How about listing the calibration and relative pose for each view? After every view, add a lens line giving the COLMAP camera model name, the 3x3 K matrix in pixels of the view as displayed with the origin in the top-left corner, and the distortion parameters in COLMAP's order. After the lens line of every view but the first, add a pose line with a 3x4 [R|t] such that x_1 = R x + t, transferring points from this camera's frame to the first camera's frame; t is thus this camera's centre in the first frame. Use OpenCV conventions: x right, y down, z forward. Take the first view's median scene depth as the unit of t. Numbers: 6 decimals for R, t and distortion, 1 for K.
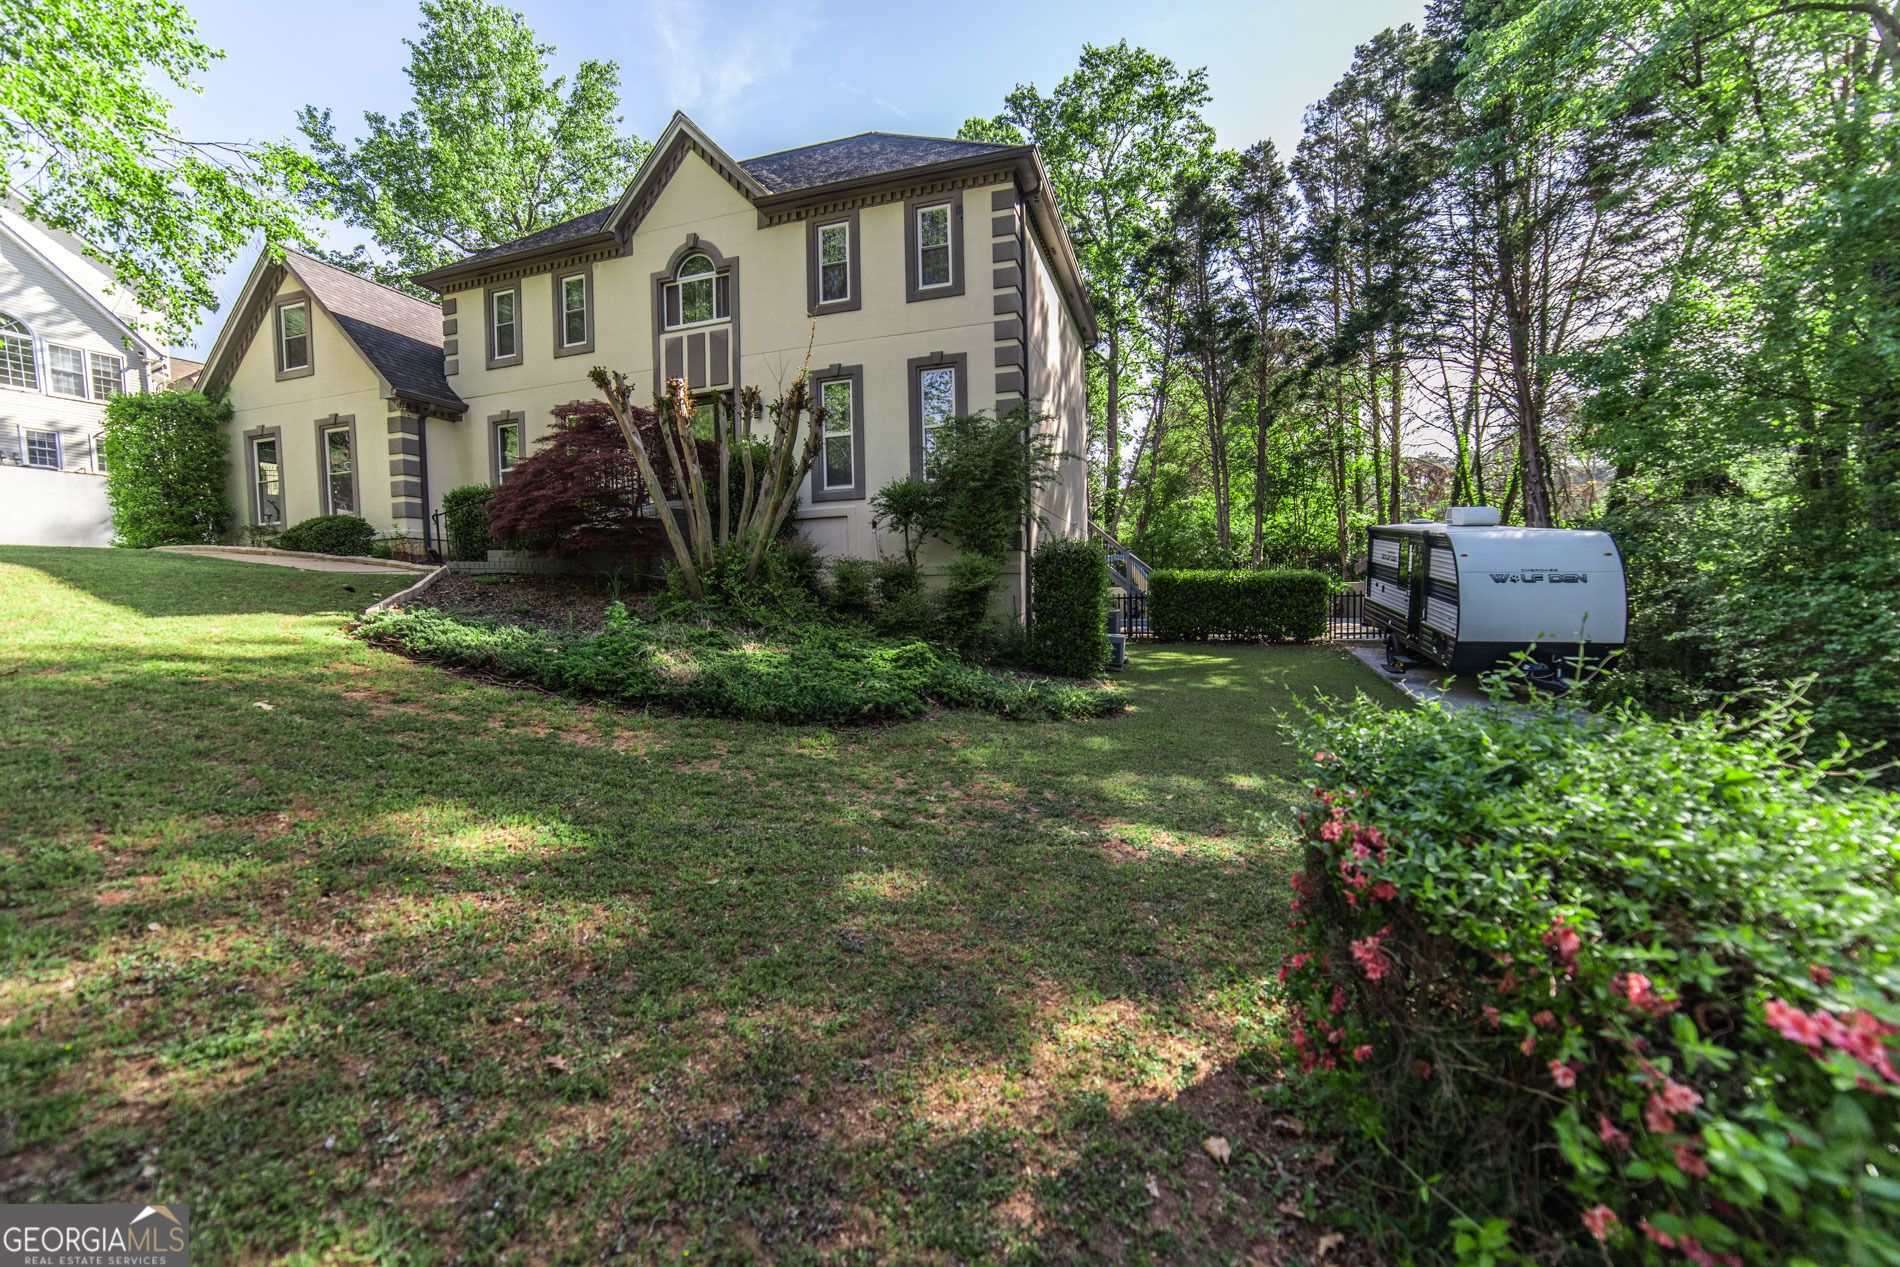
lens RADIAL K [[759.7, 0, 944.1], [0, 759.7, 581.3], [0, 0, 1]] dist [-0.073577, 0.030206]
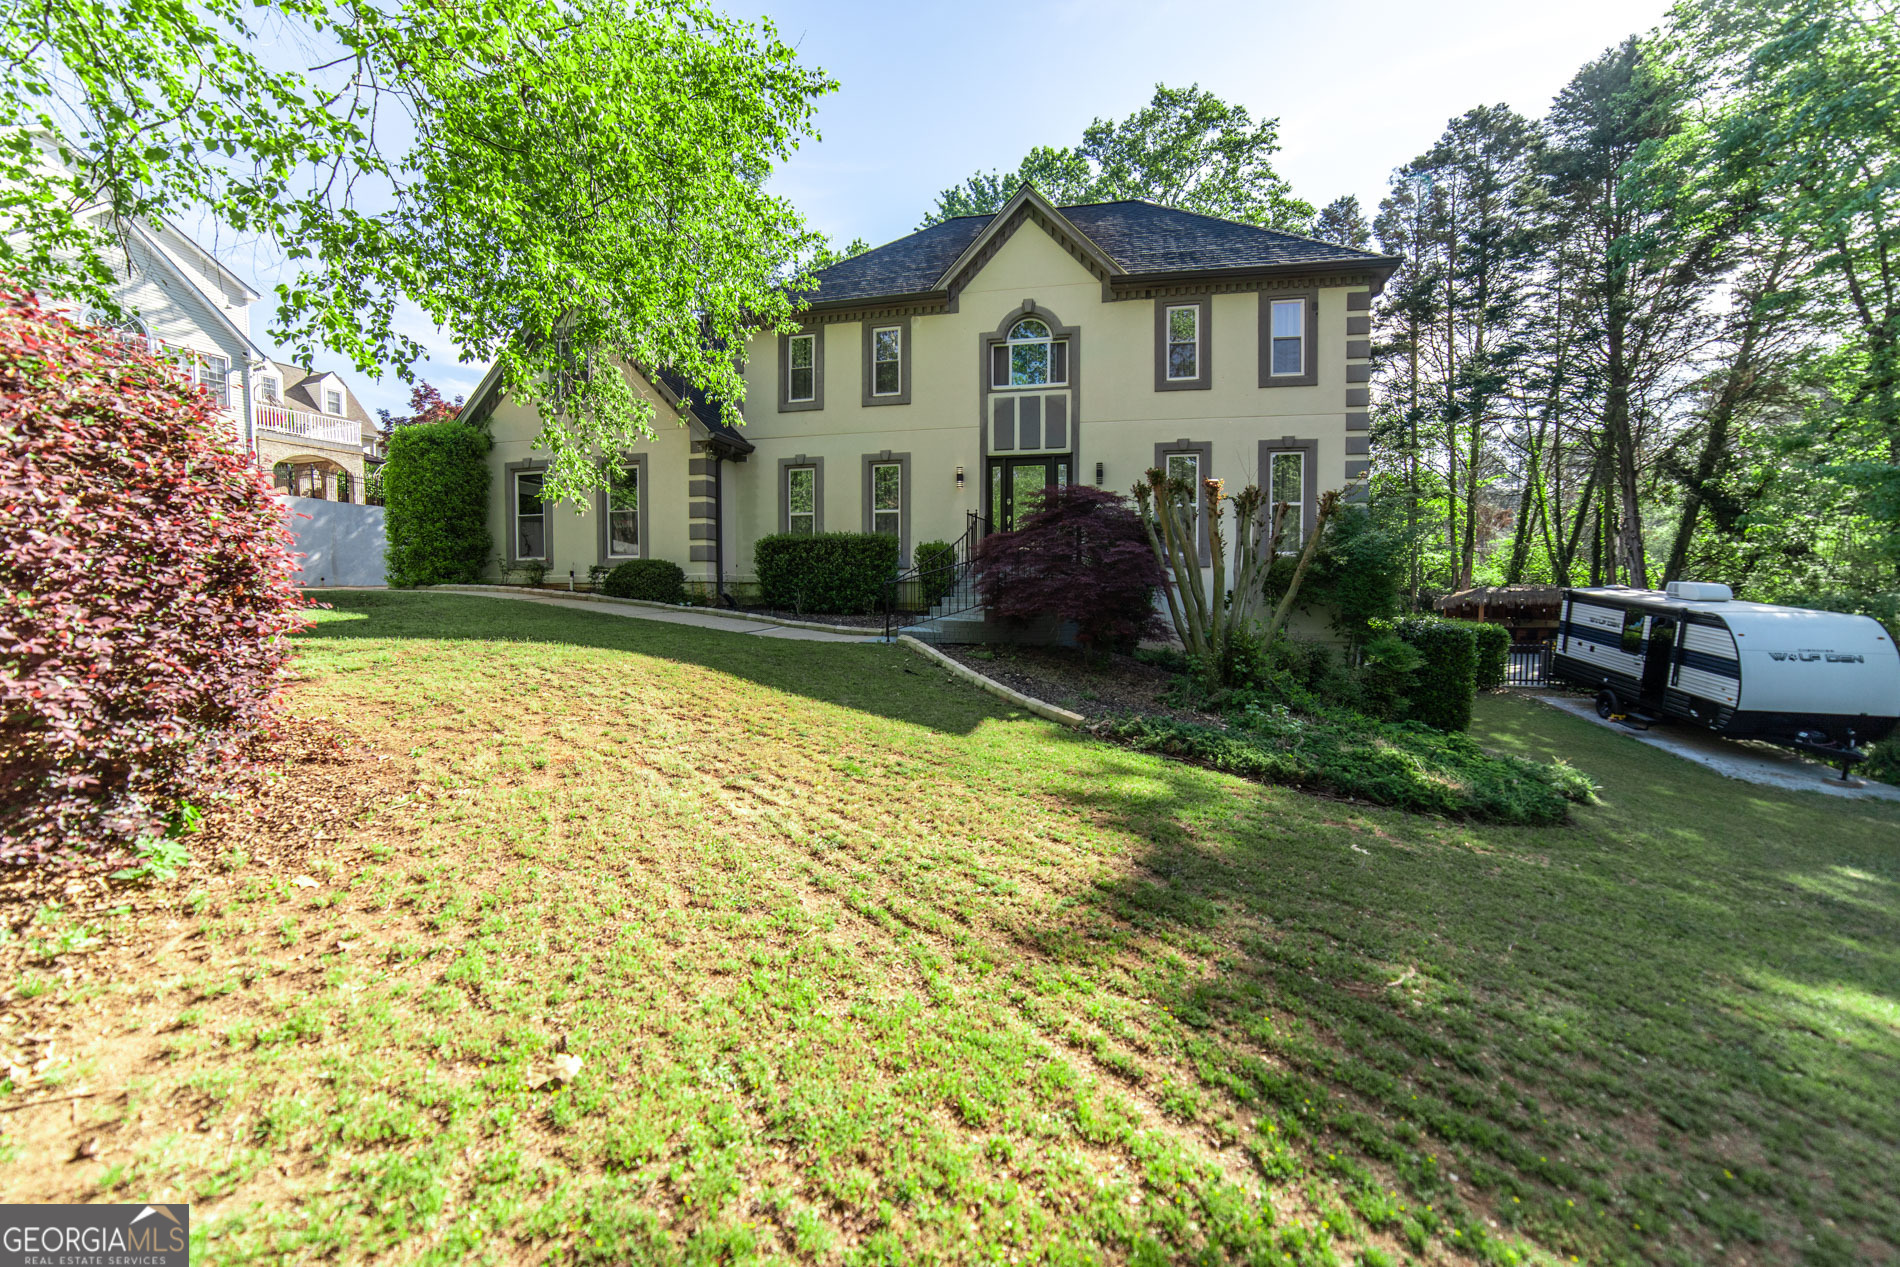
lens RADIAL K [[759.7, 0, 944.1], [0, 759.7, 581.3], [0, 0, 1]] dist [-0.073577, 0.030206]
pose [[0.996797, 0.025148, 0.075919, -0.238095], [-0.025136, 0.999683, -0.001103, -0.032581], [-0.075922, -0.000808, 0.997113, -0.014072]]
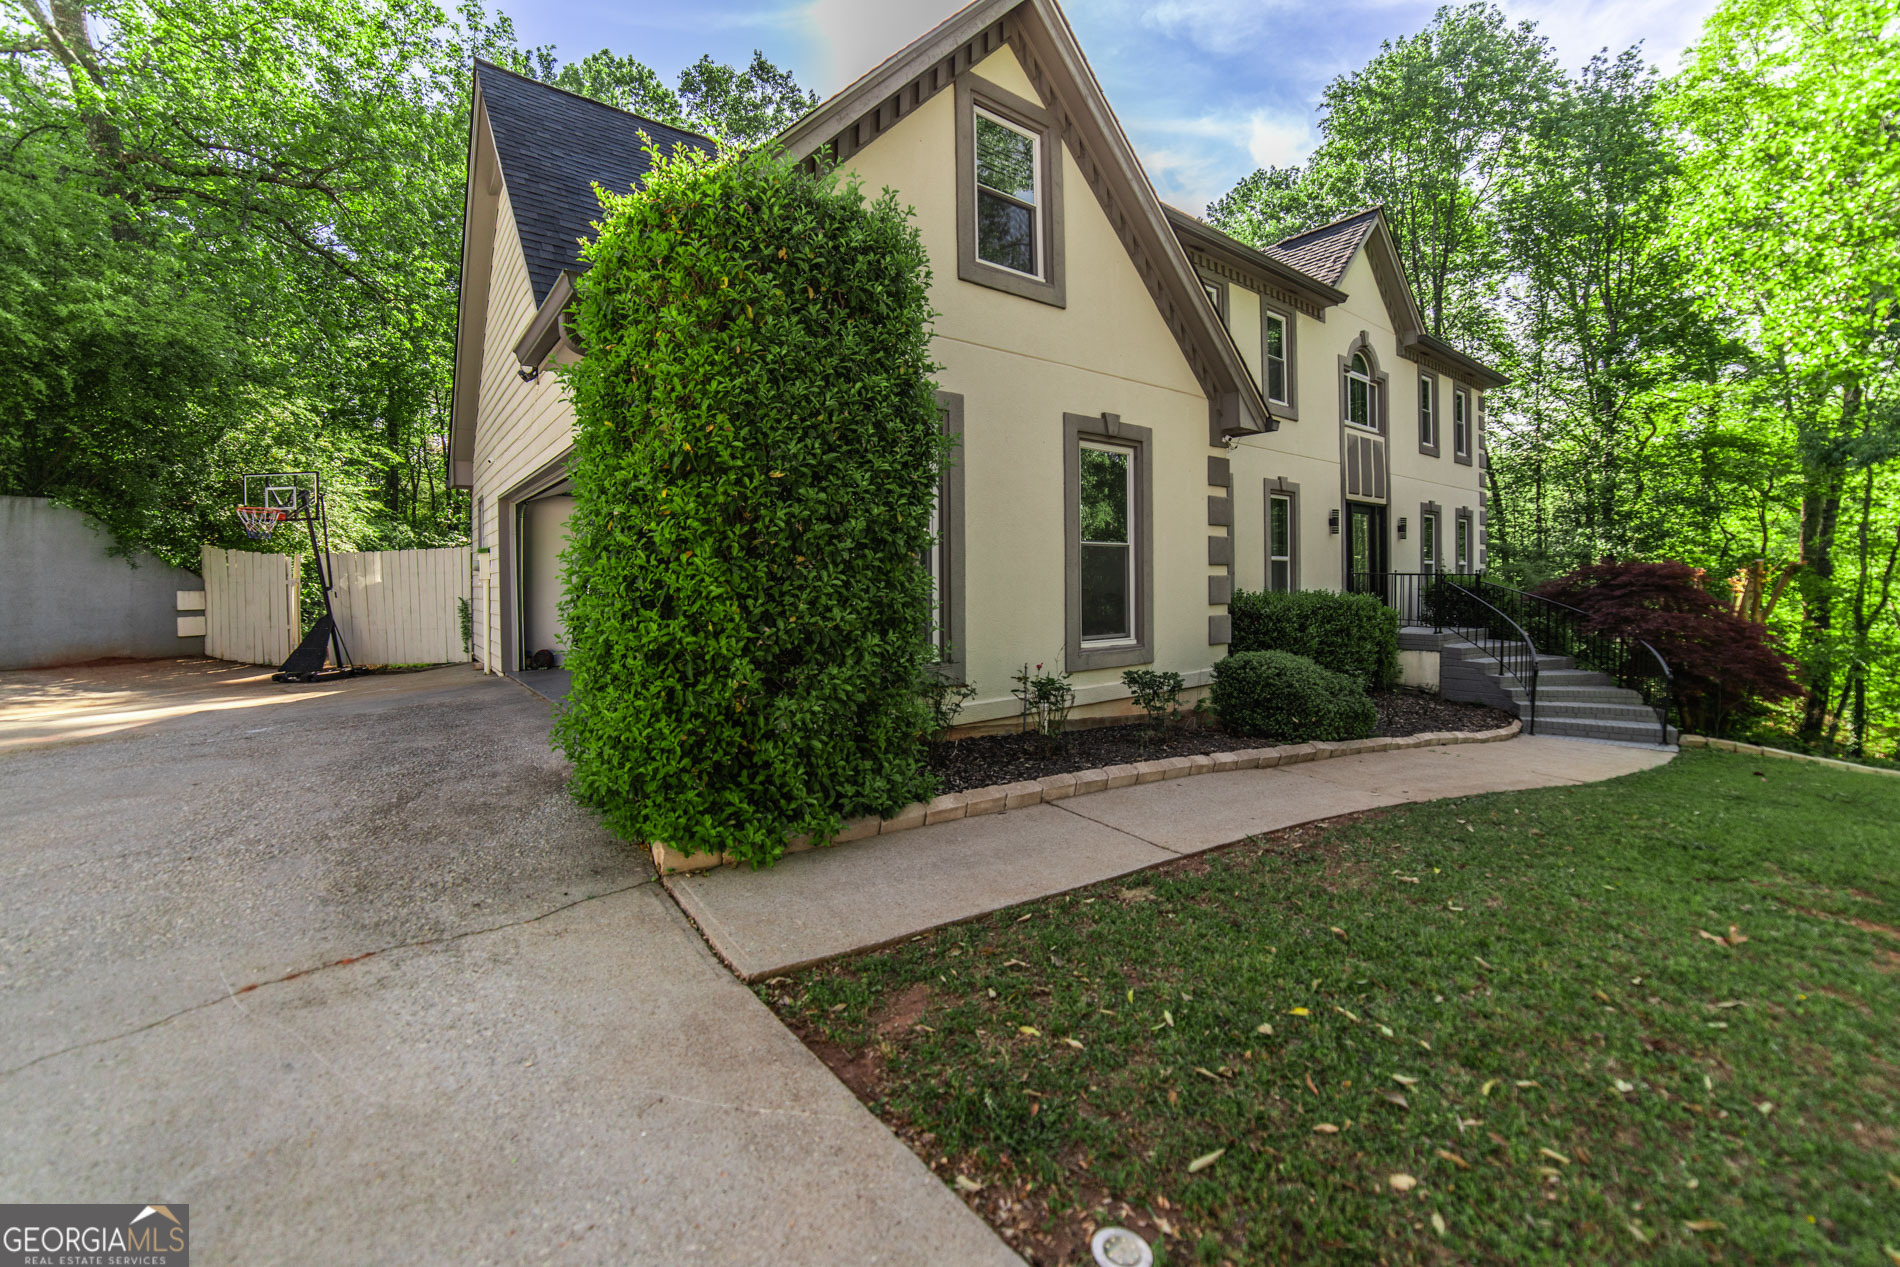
lens RADIAL K [[759.7, 0, 944.1], [0, 759.7, 581.3], [0, 0, 1]] dist [-0.073577, 0.030206]
pose [[0.582091, 0.024153, 0.812765, -0.632210], [-0.010562, 0.999699, -0.022144, -0.057246], [-0.813055, 0.004305, 0.582171, 0.405565]]
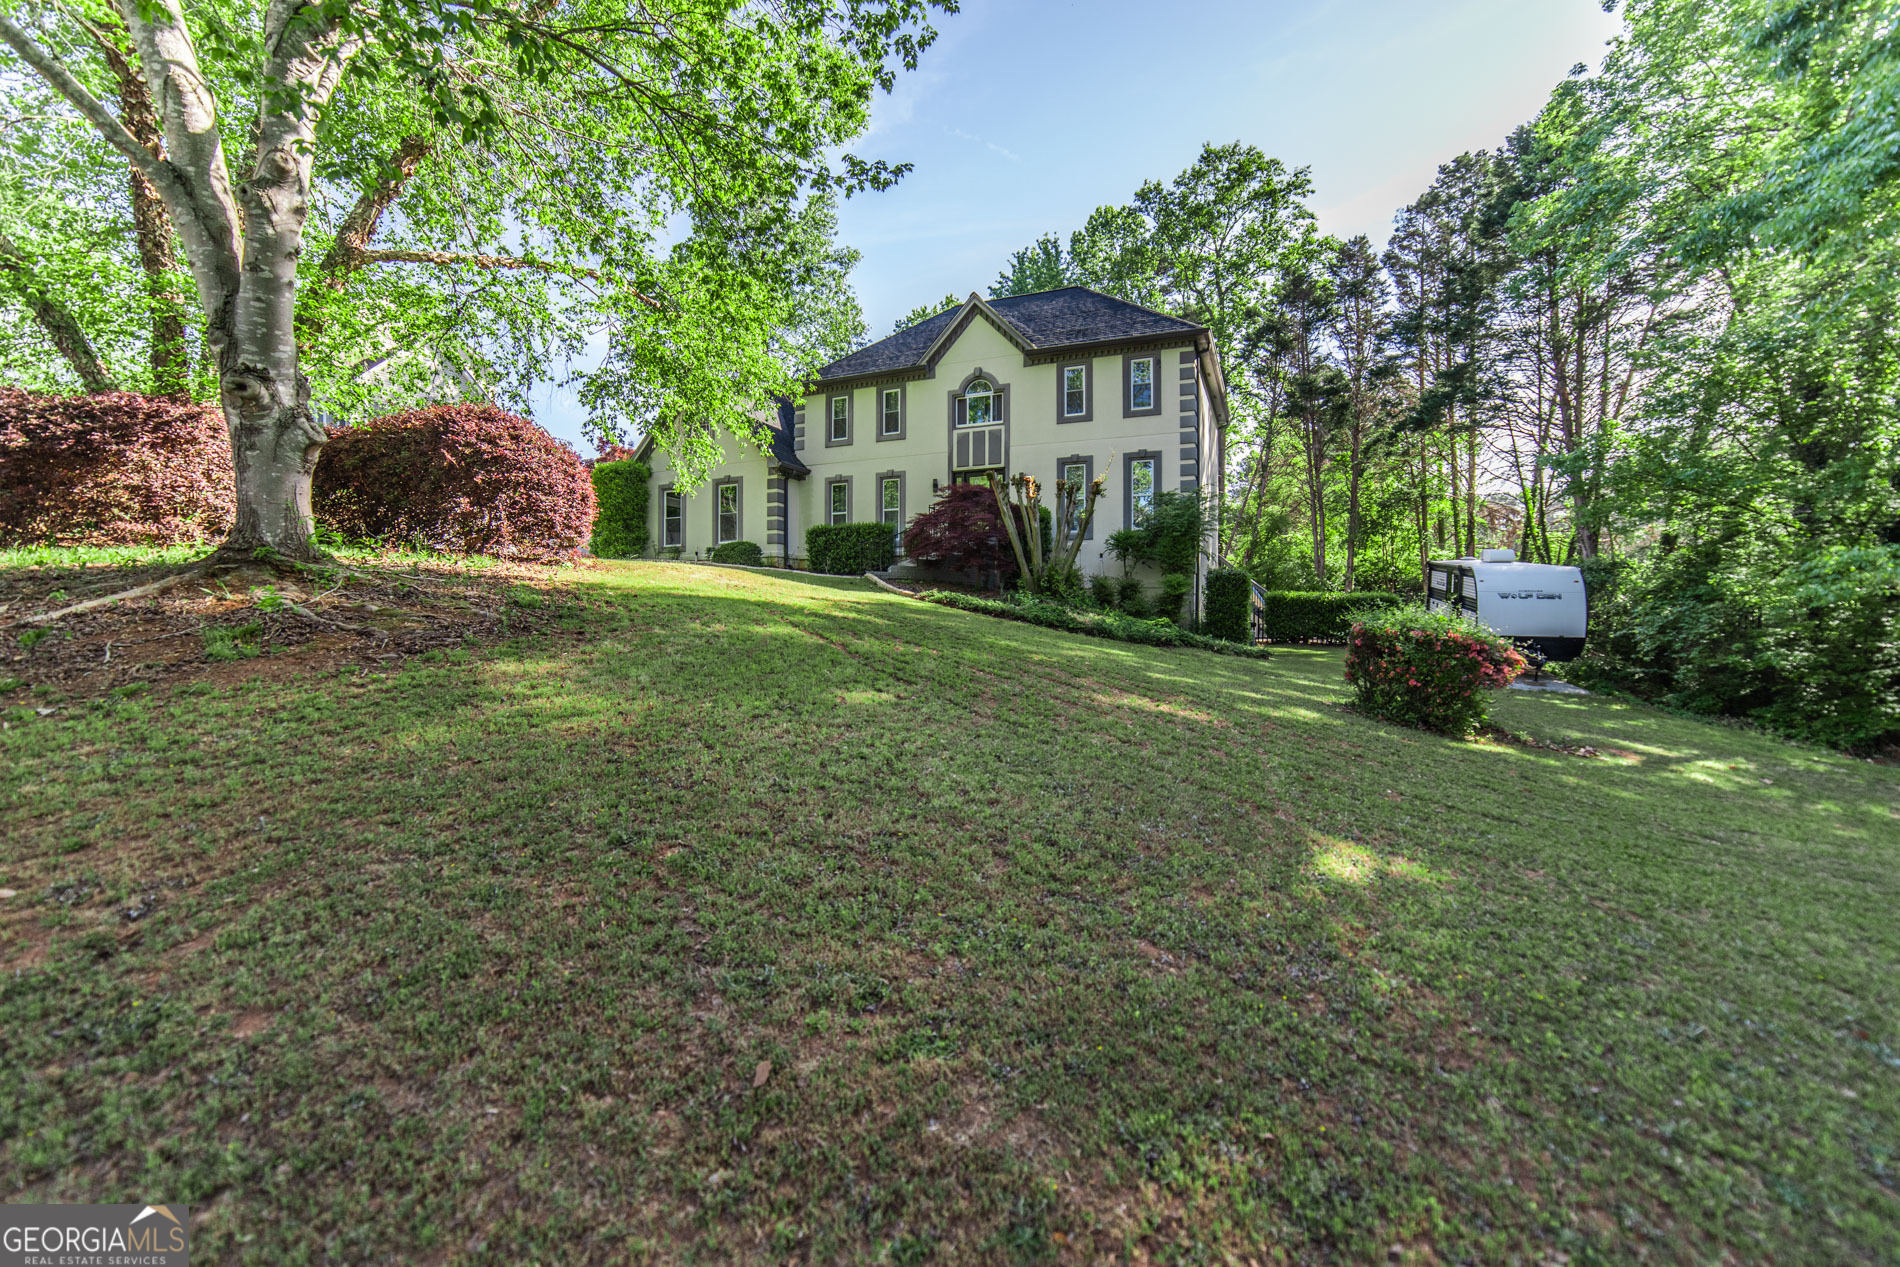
lens RADIAL K [[757.5, 0, 962.2], [0, 757.5, 585.5], [0, 0, 1]] dist [-0.059760, 0.029611]
pose [[0.995995, 0.020633, -0.086996, -0.101347], [-0.023214, 0.999317, -0.028759, 0.017687], [0.086343, 0.030663, 0.995793, -0.259336]]
